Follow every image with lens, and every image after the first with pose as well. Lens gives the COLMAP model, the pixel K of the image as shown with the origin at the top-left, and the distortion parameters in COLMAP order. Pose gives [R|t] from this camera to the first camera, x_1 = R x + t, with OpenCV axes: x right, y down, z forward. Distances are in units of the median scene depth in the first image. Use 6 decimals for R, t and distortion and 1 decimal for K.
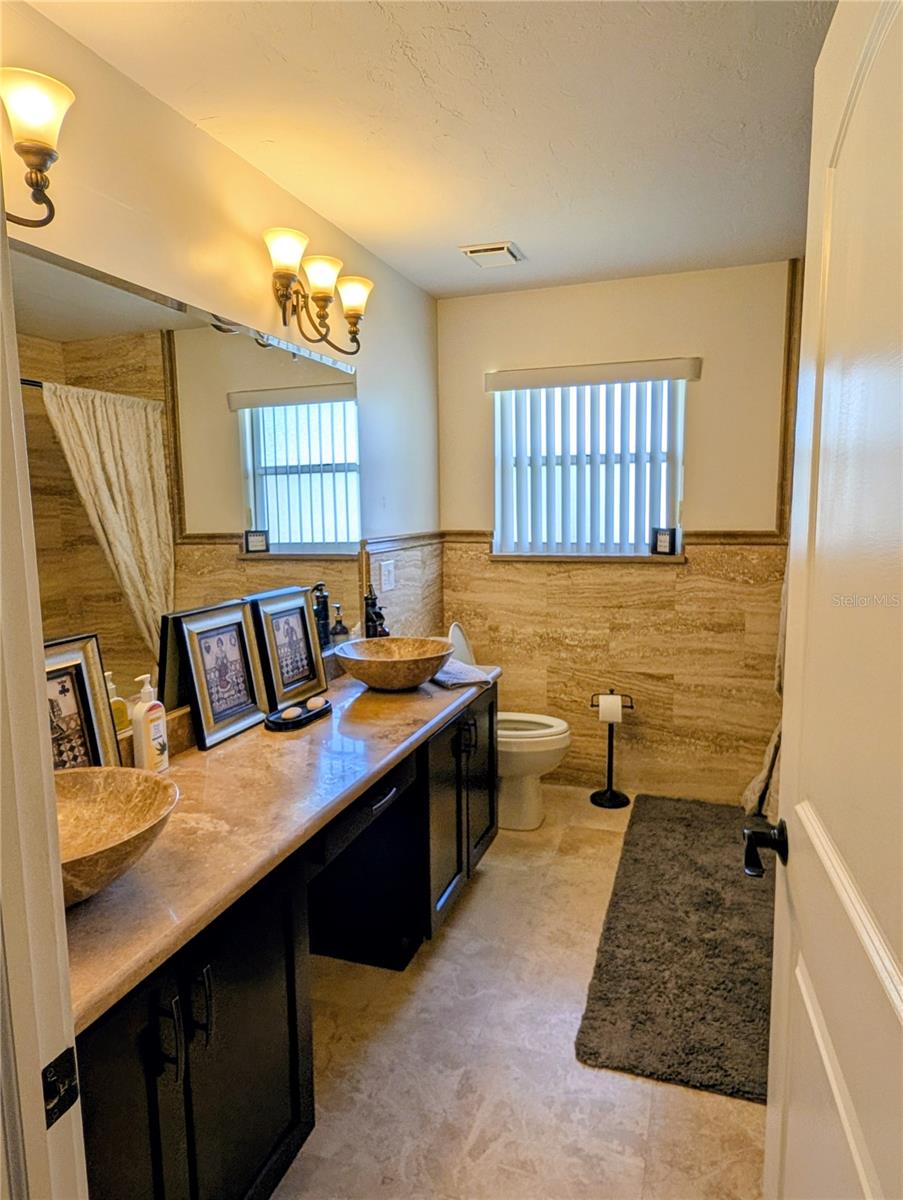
lens RADIAL K [[790.6, 0, 463.6], [0, 790.6, 603.3], [0, 0, 1]] dist [0.017115, 0.002573]
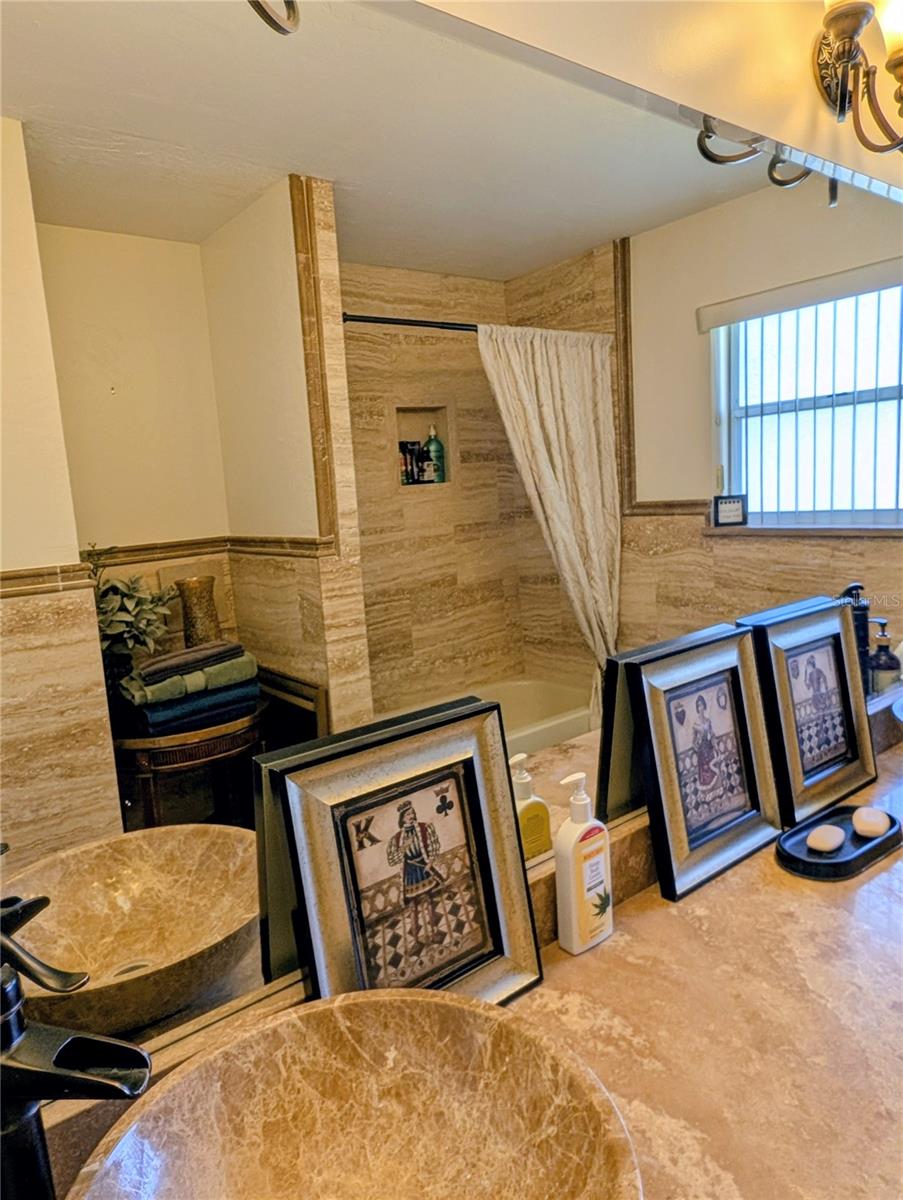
lens RADIAL K [[790.6, 0, 463.6], [0, 790.6, 603.3], [0, 0, 1]] dist [0.017115, 0.002573]
pose [[0.858797, 0.042534, -0.510547, -0.102125], [-0.014146, 0.998136, 0.059361, -0.034763], [0.512120, -0.043757, 0.857799, 0.259665]]
